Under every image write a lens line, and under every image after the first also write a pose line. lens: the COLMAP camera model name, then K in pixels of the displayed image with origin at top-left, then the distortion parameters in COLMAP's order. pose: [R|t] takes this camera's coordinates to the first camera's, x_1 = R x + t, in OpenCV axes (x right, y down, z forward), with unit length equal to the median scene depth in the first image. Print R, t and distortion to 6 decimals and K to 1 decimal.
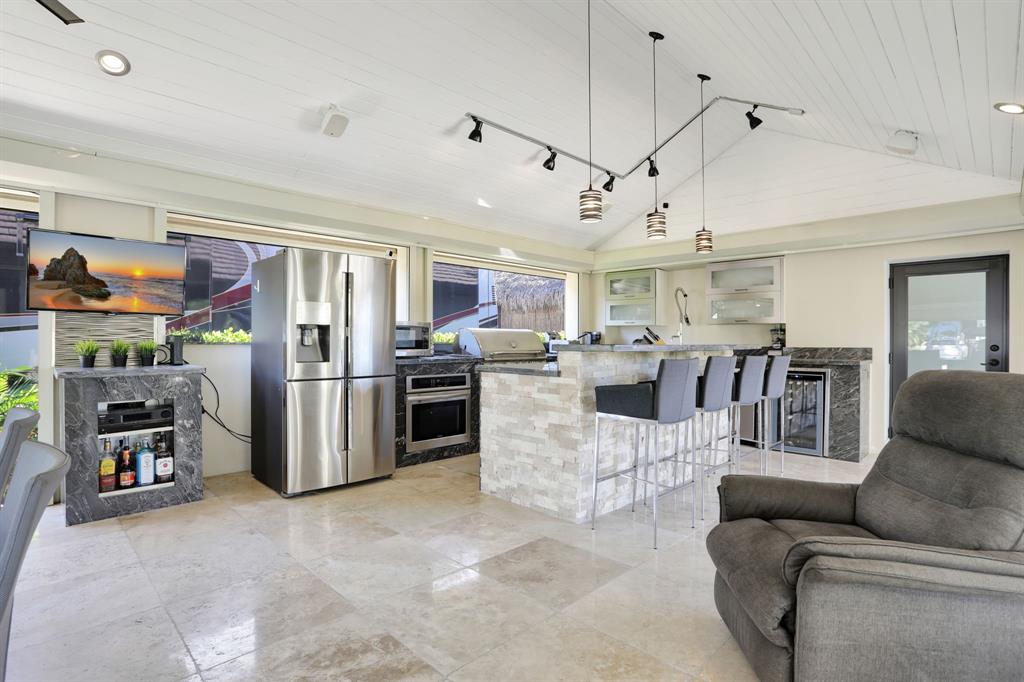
lens RADIAL K [[513.9, 0, 508.3], [0, 513.9, 344.3], [0, 0, 1]] dist [-0.074068, 0.031200]
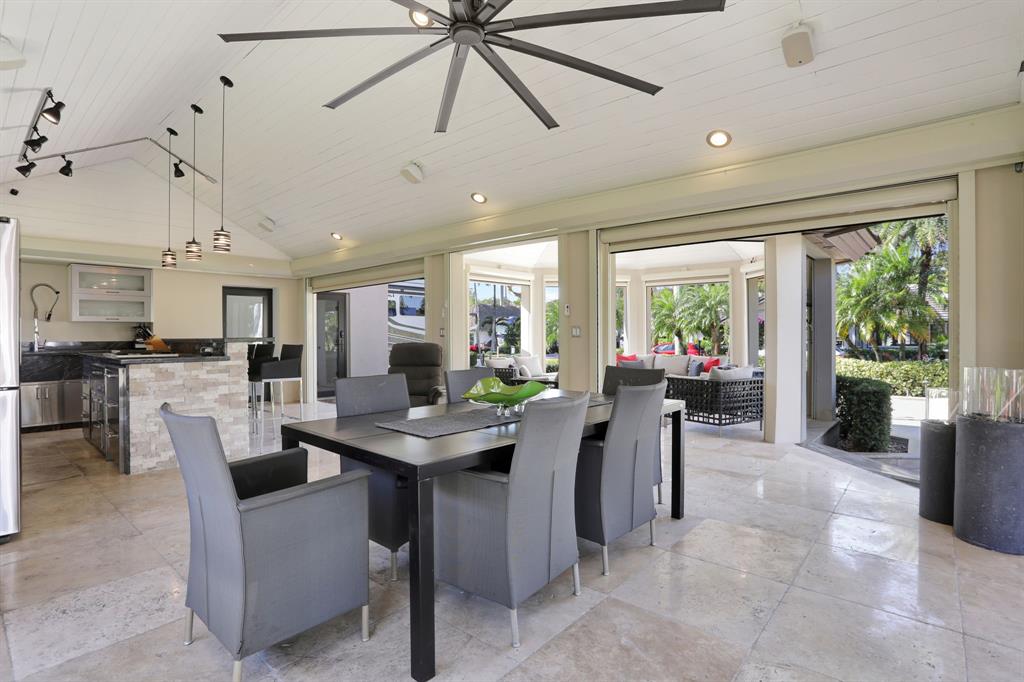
lens RADIAL K [[500.7, 0, 507.2], [0, 500.7, 341.9], [0, 0, 1]] dist [-0.019751, 0.000066]
pose [[-0.059666, -0.018086, 0.998055, -0.940606], [0.011223, 0.999761, 0.018788, -0.004230], [-0.998155, 0.012322, -0.059449, 0.212347]]
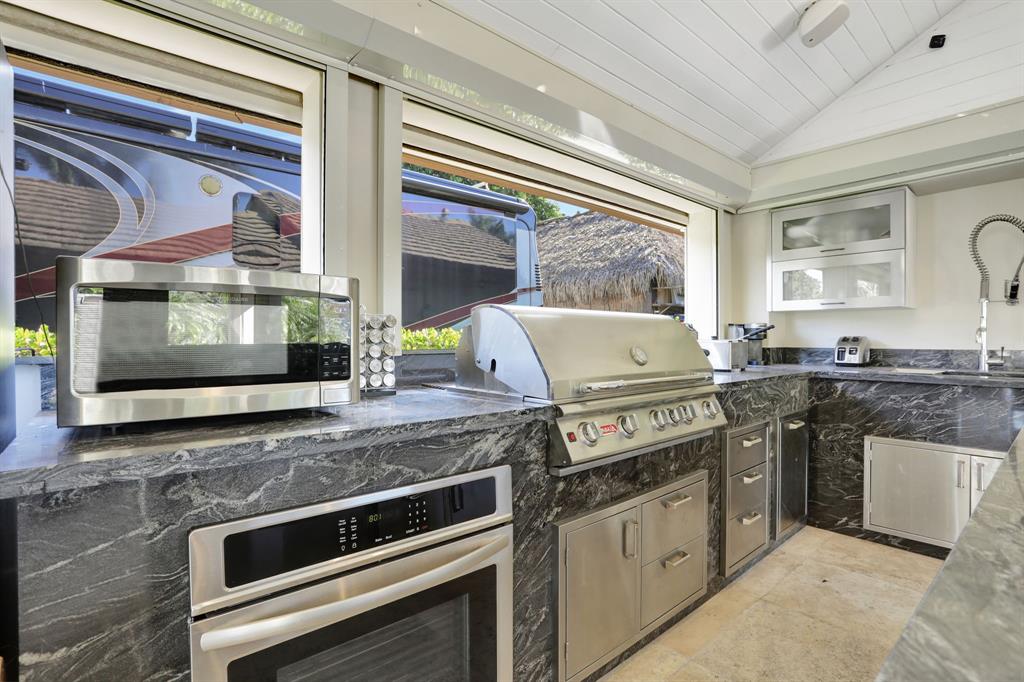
lens RADIAL K [[500.7, 0, 507.2], [0, 500.7, 341.9], [0, 0, 1]] dist [-0.019751, 0.000066]
pose [[0.997700, -0.007250, -0.067402, -0.062396], [0.006798, 0.999953, -0.006925, -0.007416], [0.067449, 0.006451, 0.997702, 0.794694]]
